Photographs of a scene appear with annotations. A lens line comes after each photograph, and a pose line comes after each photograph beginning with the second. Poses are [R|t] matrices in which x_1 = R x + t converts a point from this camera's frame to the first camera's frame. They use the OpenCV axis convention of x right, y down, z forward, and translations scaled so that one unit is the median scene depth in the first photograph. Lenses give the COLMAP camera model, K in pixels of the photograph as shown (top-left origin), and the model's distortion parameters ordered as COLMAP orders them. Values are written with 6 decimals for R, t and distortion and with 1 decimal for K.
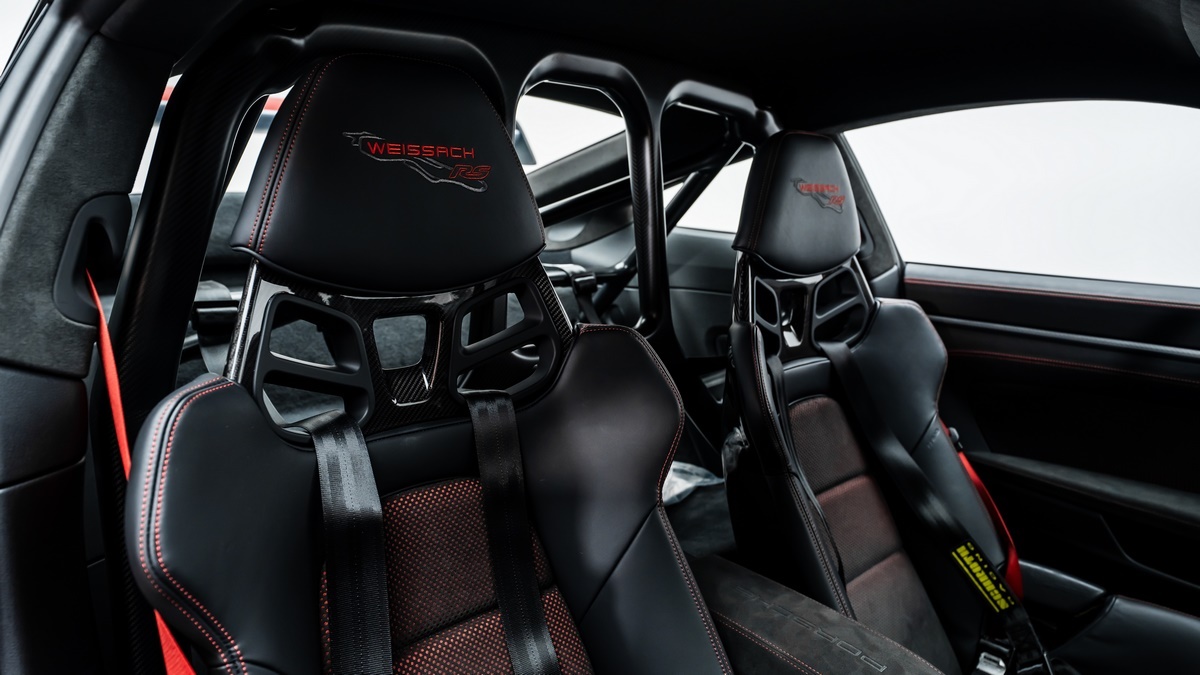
lens RADIAL K [[771.5, 0, 600.0], [0, 771.5, 337.5], [0, 0, 1]] dist [0.015875, 0.001323]
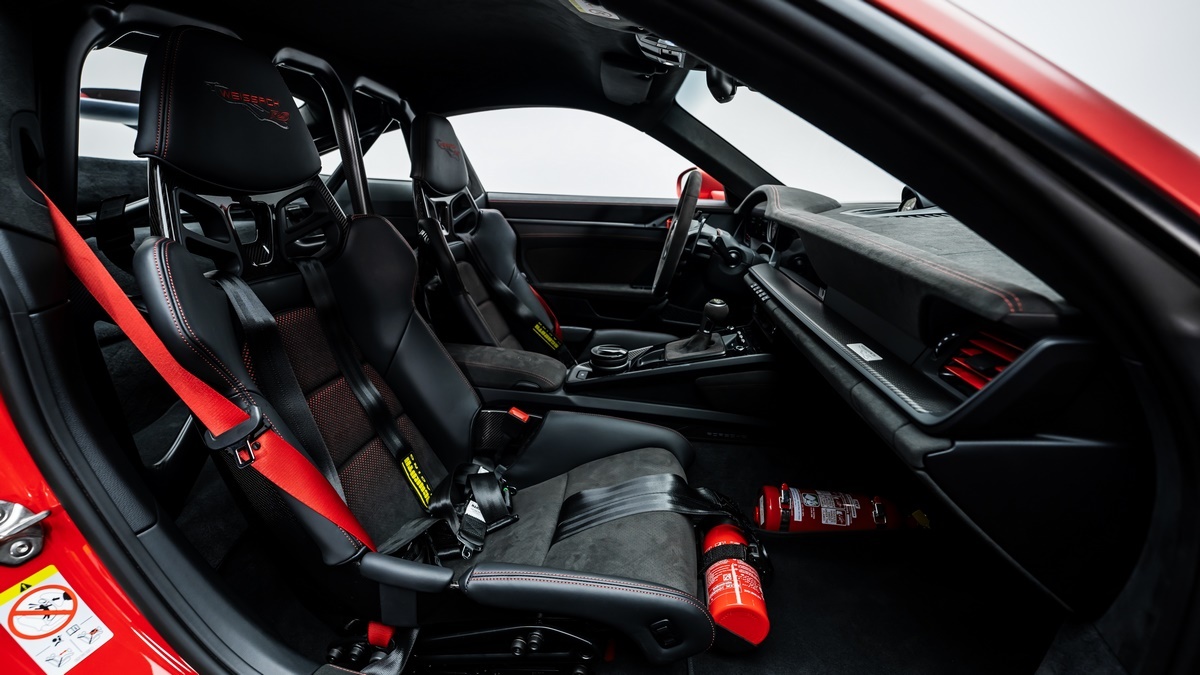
lens RADIAL K [[479.7, 0, 600.0], [0, 479.7, 337.5], [0, 0, 1]] dist [-0.032417, 0.004018]
pose [[0.775869, -0.199089, 0.598658, -0.195221], [0.109609, 0.977010, 0.182859, 0.081395], [-0.621300, -0.076256, 0.779854, -0.141332]]
